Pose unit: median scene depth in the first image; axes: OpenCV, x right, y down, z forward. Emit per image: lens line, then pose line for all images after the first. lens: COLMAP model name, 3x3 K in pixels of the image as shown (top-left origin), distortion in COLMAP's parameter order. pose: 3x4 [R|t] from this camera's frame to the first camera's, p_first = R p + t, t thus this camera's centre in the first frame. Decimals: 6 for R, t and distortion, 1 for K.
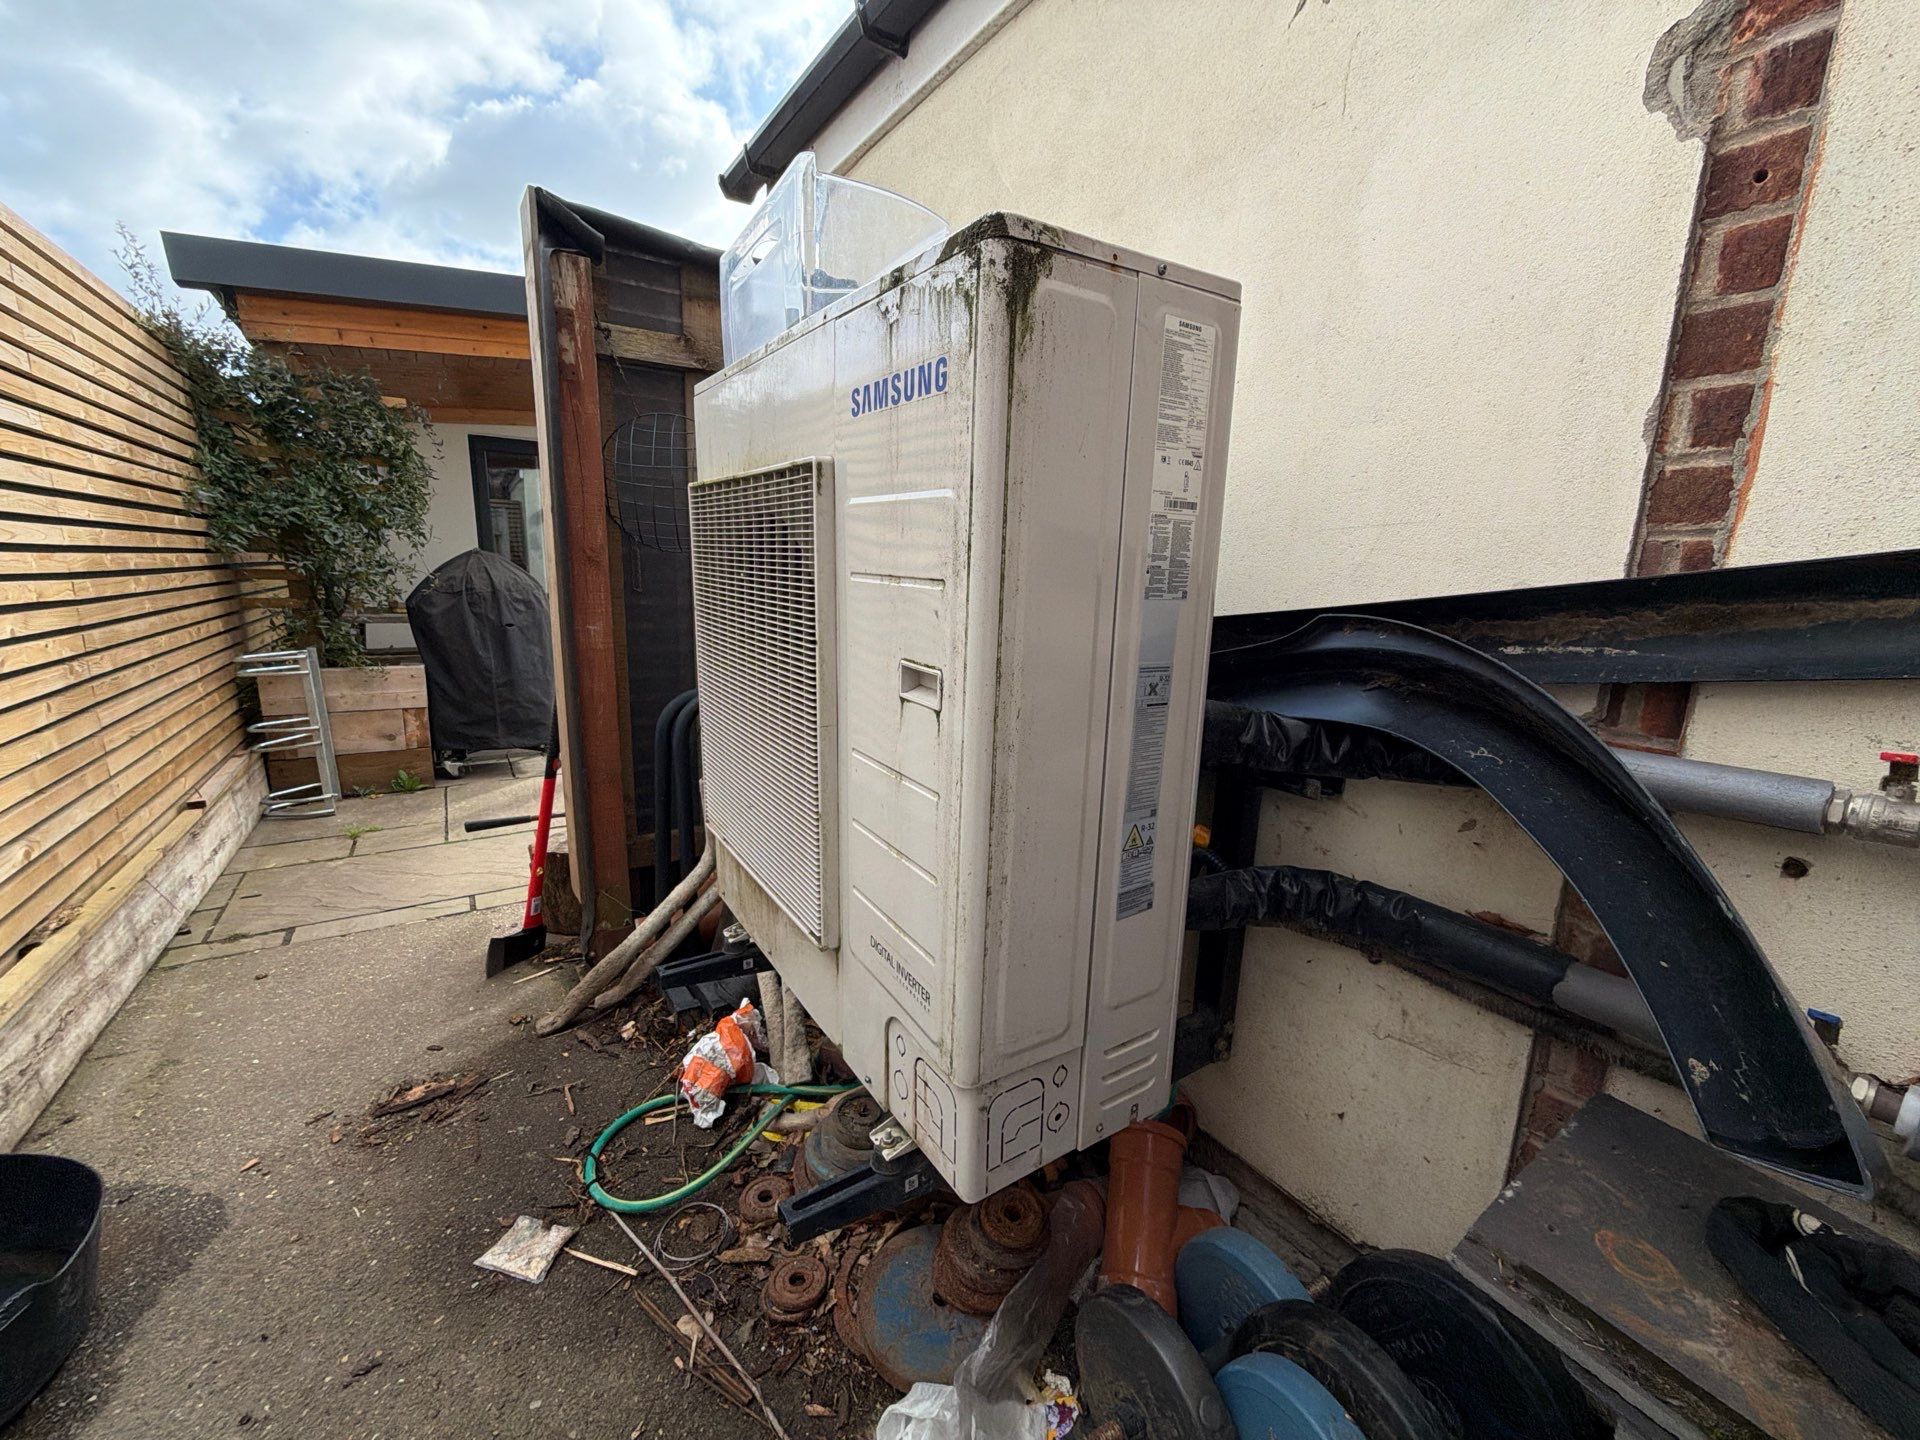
lens RADIAL K [[766.3, 0, 962.7], [0, 766.3, 718.4], [0, 0, 1]] dist [-0.001799, -0.000280]
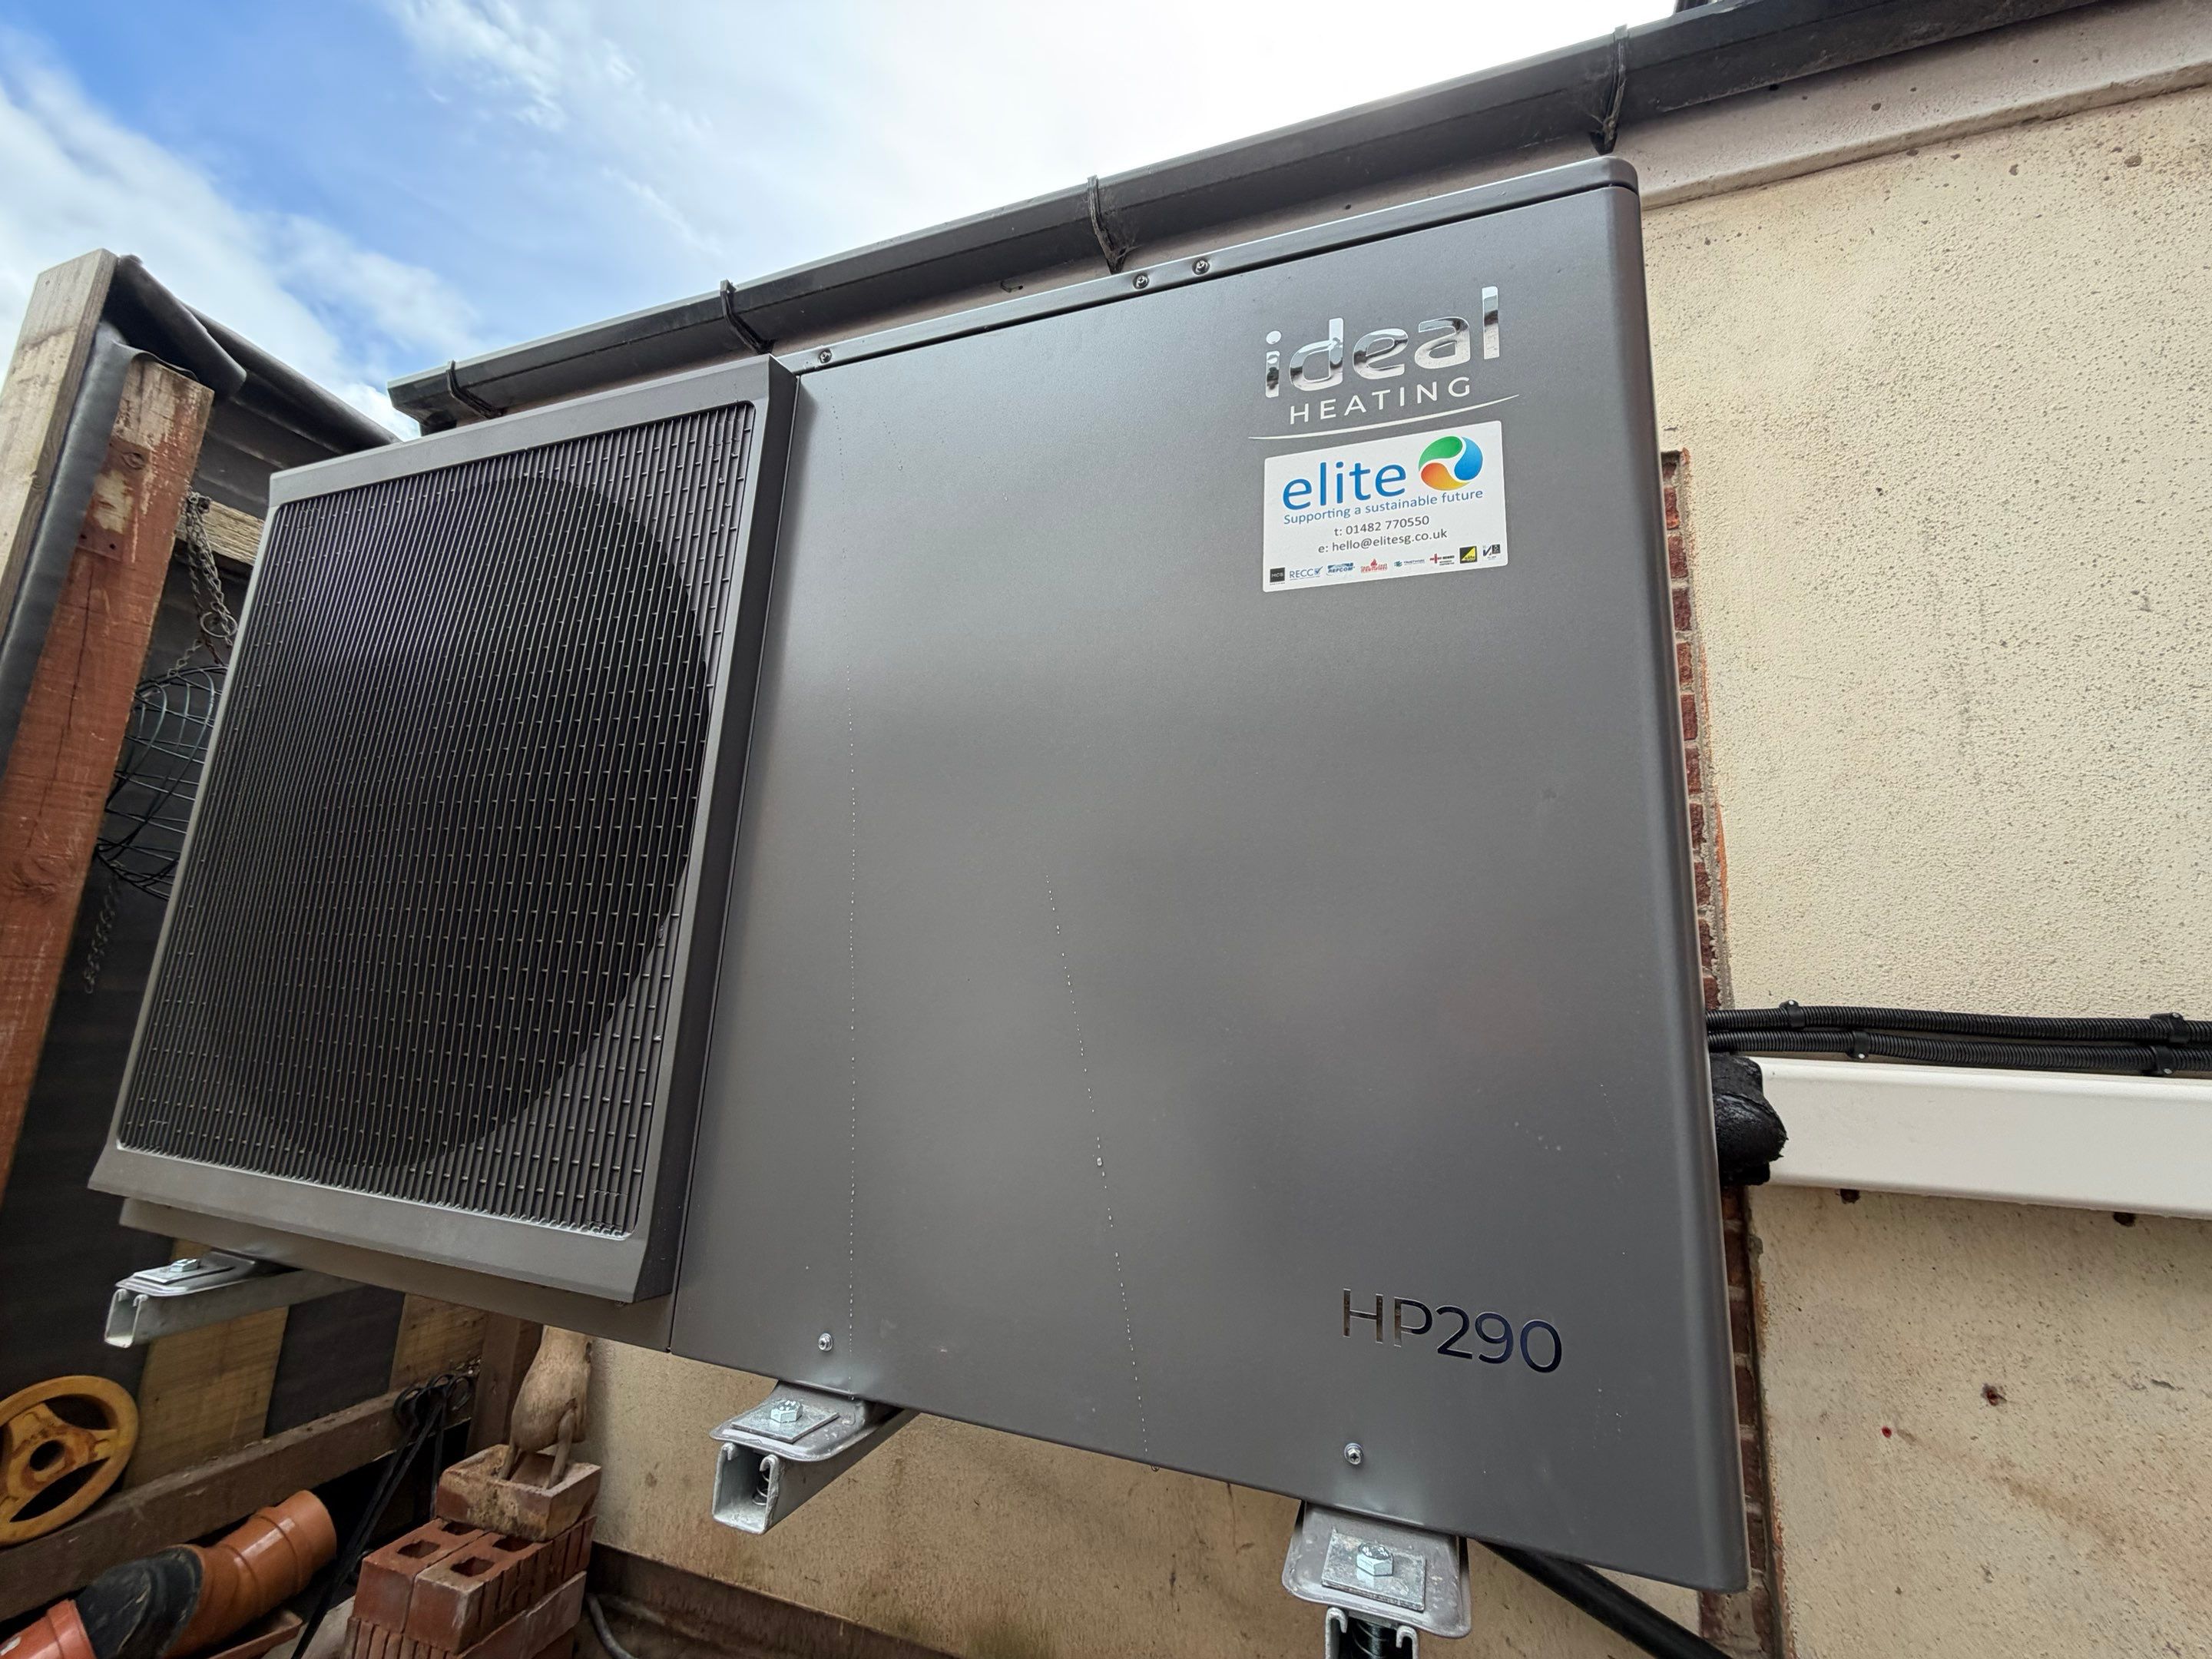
lens RADIAL K [[884.2, 0, 1109.6], [0, 884.2, 831.8], [0, 0, 1]] dist [-0.000912, 0.000173]
pose [[0.804625, 0.120678, 0.581391, -0.643643], [0.096402, 0.939591, -0.328445, 0.011377], [-0.585906, 0.320322, 0.744385, 0.451363]]
